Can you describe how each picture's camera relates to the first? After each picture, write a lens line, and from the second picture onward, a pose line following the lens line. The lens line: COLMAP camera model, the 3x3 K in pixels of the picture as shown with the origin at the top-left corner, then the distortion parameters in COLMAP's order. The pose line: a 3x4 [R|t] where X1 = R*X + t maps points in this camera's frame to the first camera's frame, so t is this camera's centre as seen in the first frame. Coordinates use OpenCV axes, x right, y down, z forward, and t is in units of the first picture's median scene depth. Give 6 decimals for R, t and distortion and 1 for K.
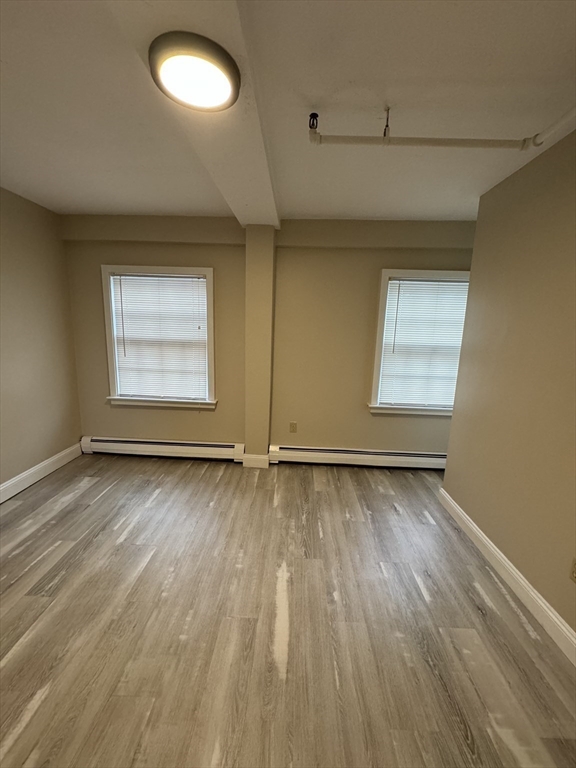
lens RADIAL K [[307.4, 0, 285.3], [0, 307.4, 383.1], [0, 0, 1]] dist [-0.001351, 0.001323]
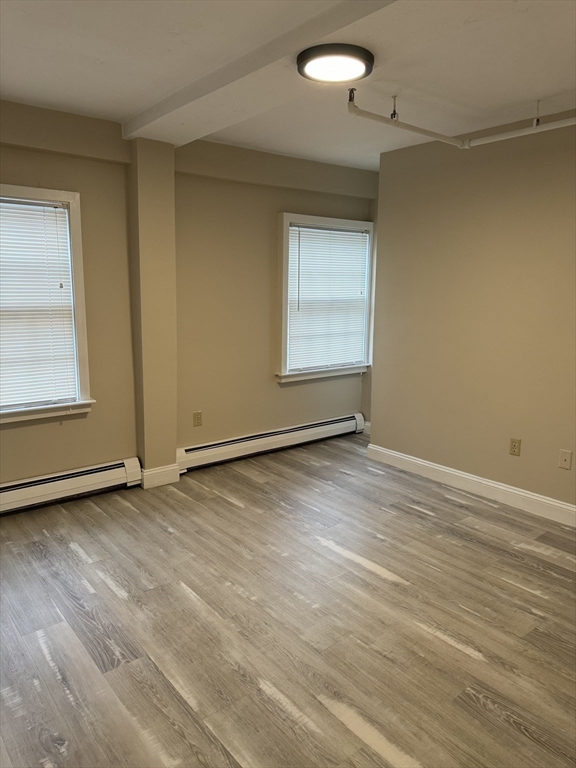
lens RADIAL K [[546.2, 0, 275.1], [0, 546.2, 380.3], [0, 0, 1]] dist [0.054770, -0.050928]
pose [[0.760910, -0.135784, 0.634491, -0.746162], [0.130229, 0.989920, 0.055671, 0.004293], [-0.635654, 0.040268, 0.770923, -0.149093]]
